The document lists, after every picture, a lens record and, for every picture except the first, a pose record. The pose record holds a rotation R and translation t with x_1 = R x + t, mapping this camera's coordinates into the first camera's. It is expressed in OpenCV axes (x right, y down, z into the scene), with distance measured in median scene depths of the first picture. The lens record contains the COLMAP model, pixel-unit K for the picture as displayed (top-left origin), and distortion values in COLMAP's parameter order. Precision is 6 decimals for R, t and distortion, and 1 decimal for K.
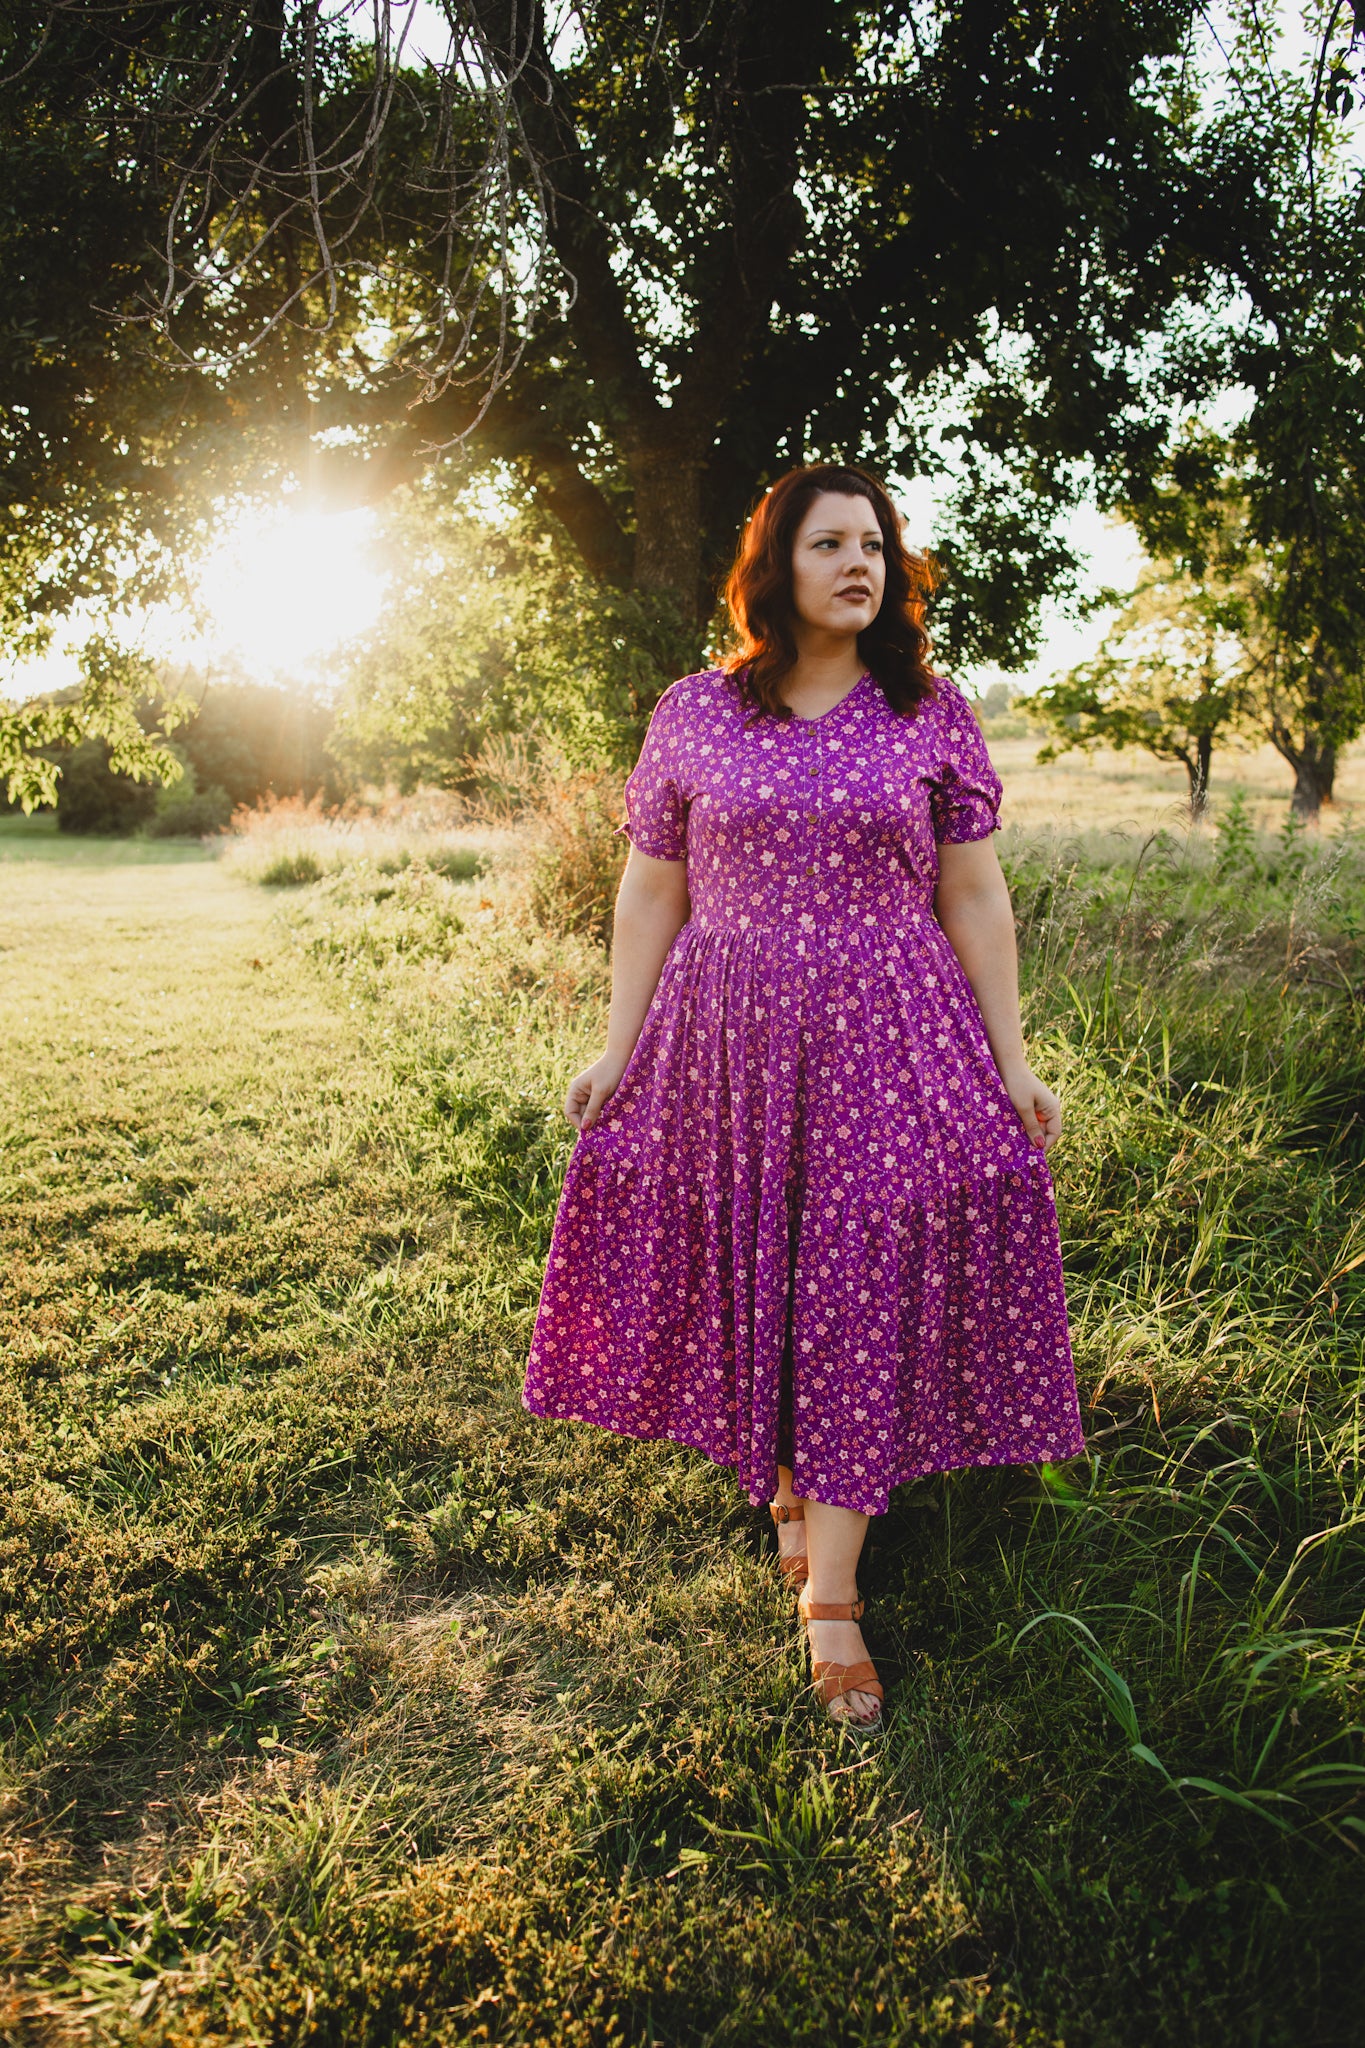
lens RADIAL K [[1505.4, 0, 682.5], [0, 1505.4, 1024.0], [0, 0, 1]] dist [-0.027337, 0.009867]
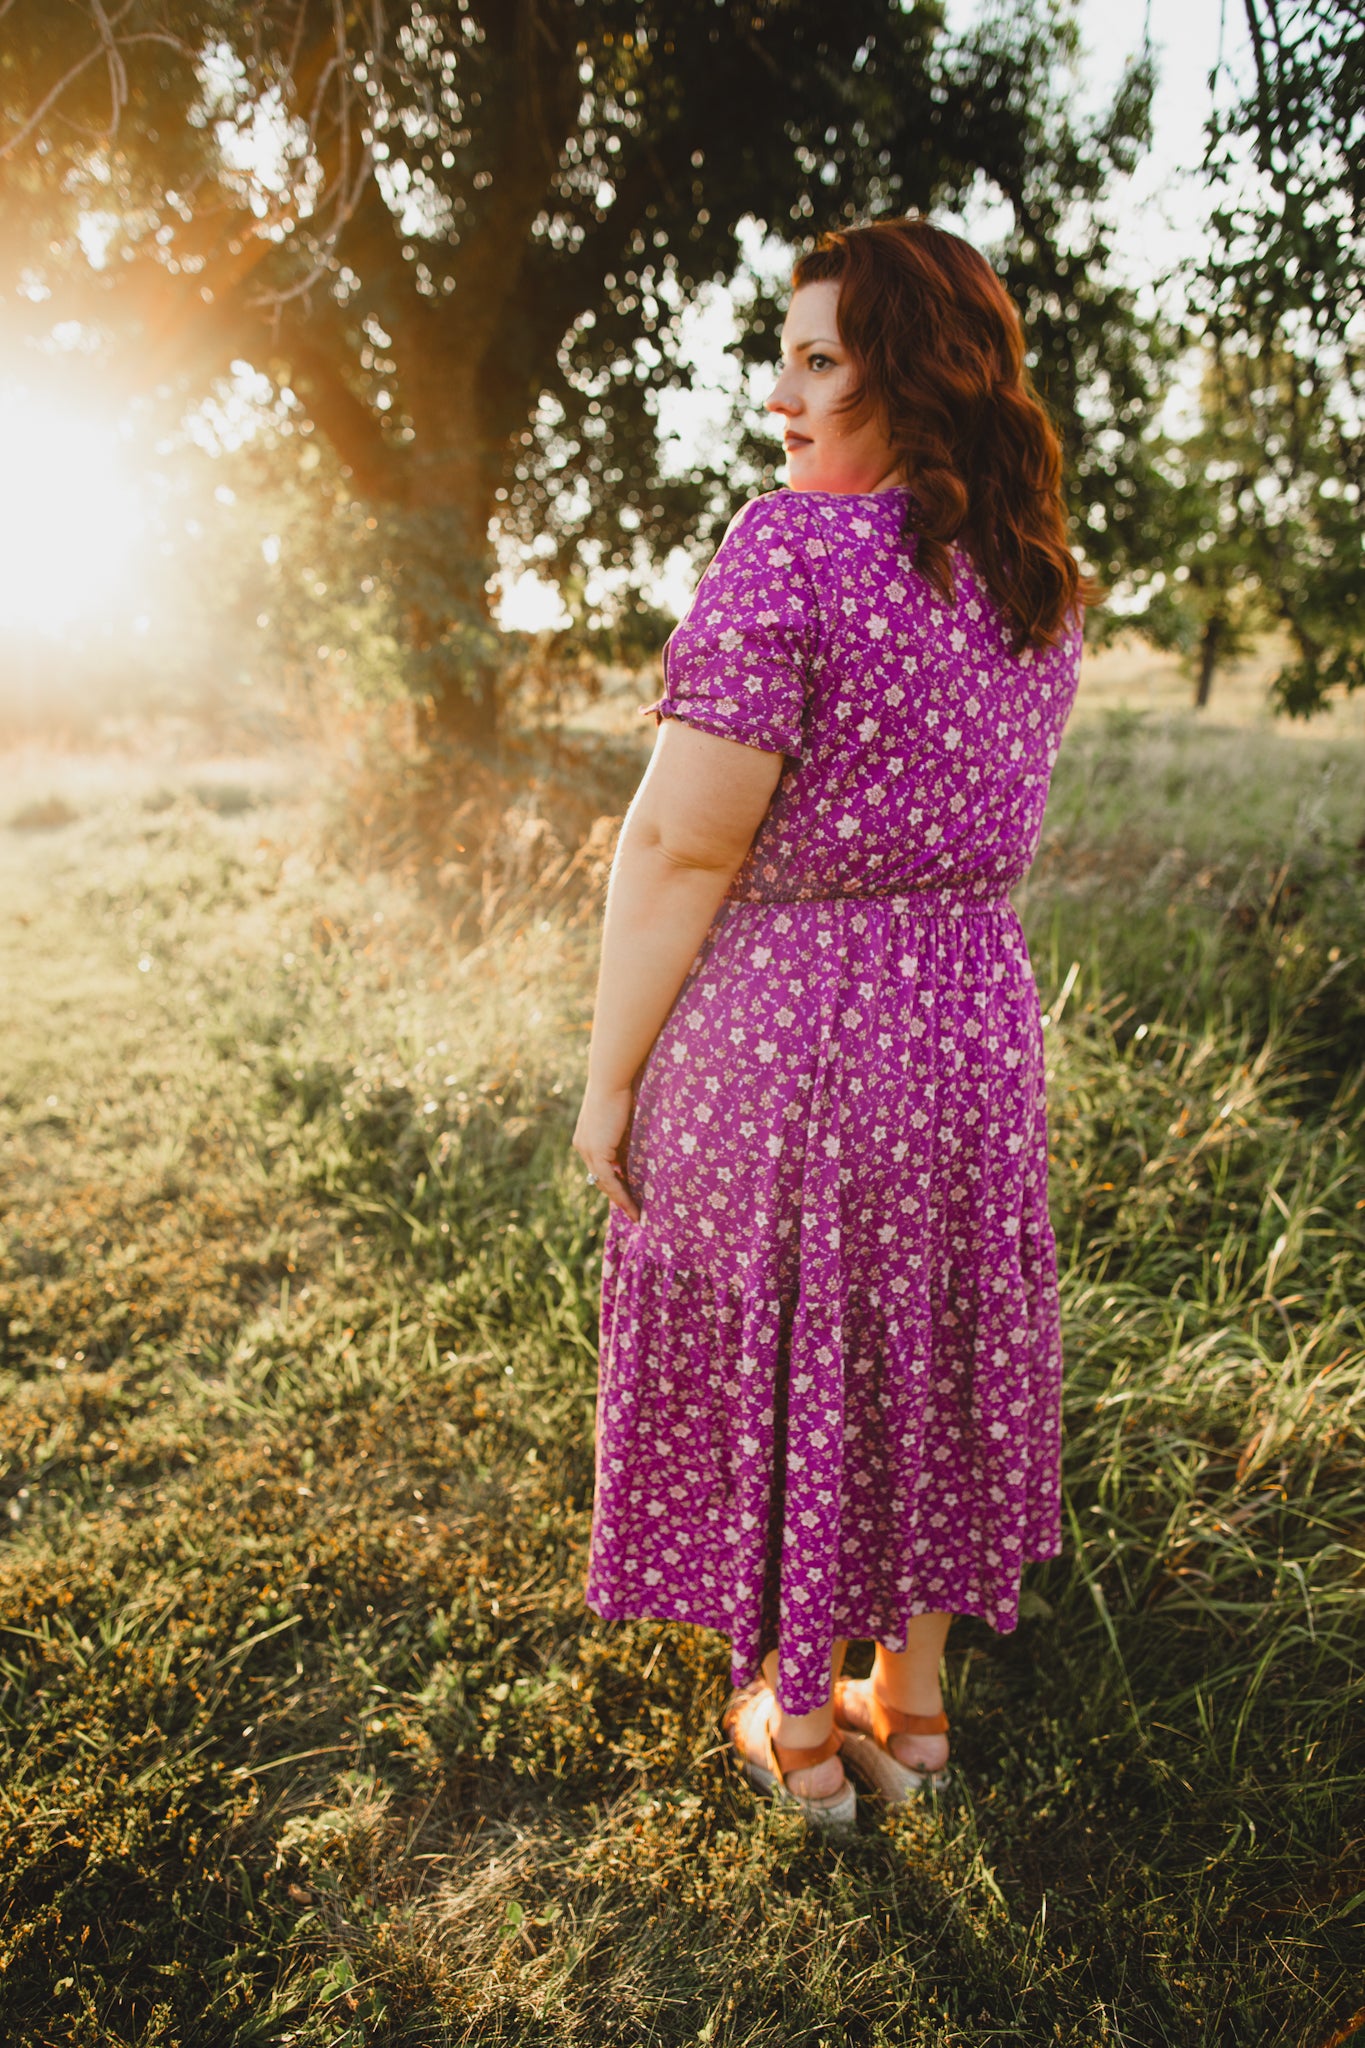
lens RADIAL K [[1401.2, 0, 682.5], [0, 1401.2, 1024.0], [0, 0, 1]] dist [-0.041064, 0.038014]
pose [[0.982868, -0.065561, 0.172256, -0.070693], [0.053753, 0.995930, 0.072343, -0.032375], [-0.176298, -0.061844, 0.982392, 0.155423]]
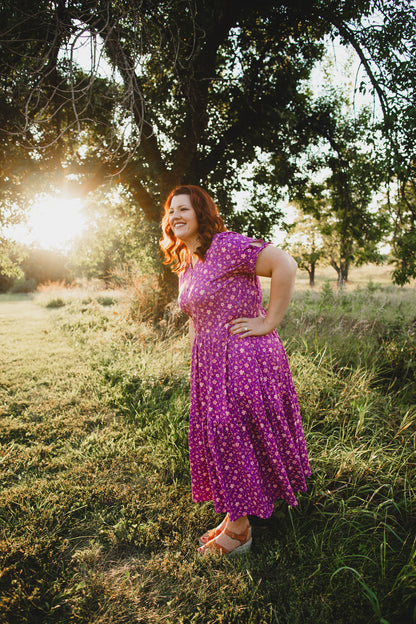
lens RADIAL K [[426.9, 0, 208.0], [0, 426.9, 312.0], [0, 0, 1]] dist [-0.041064, 0.038014]
pose [[0.995514, -0.009987, 0.094088, -0.031171], [0.017203, 0.996944, -0.076199, -0.012650], [-0.093039, 0.077476, 0.992644, 0.068688]]
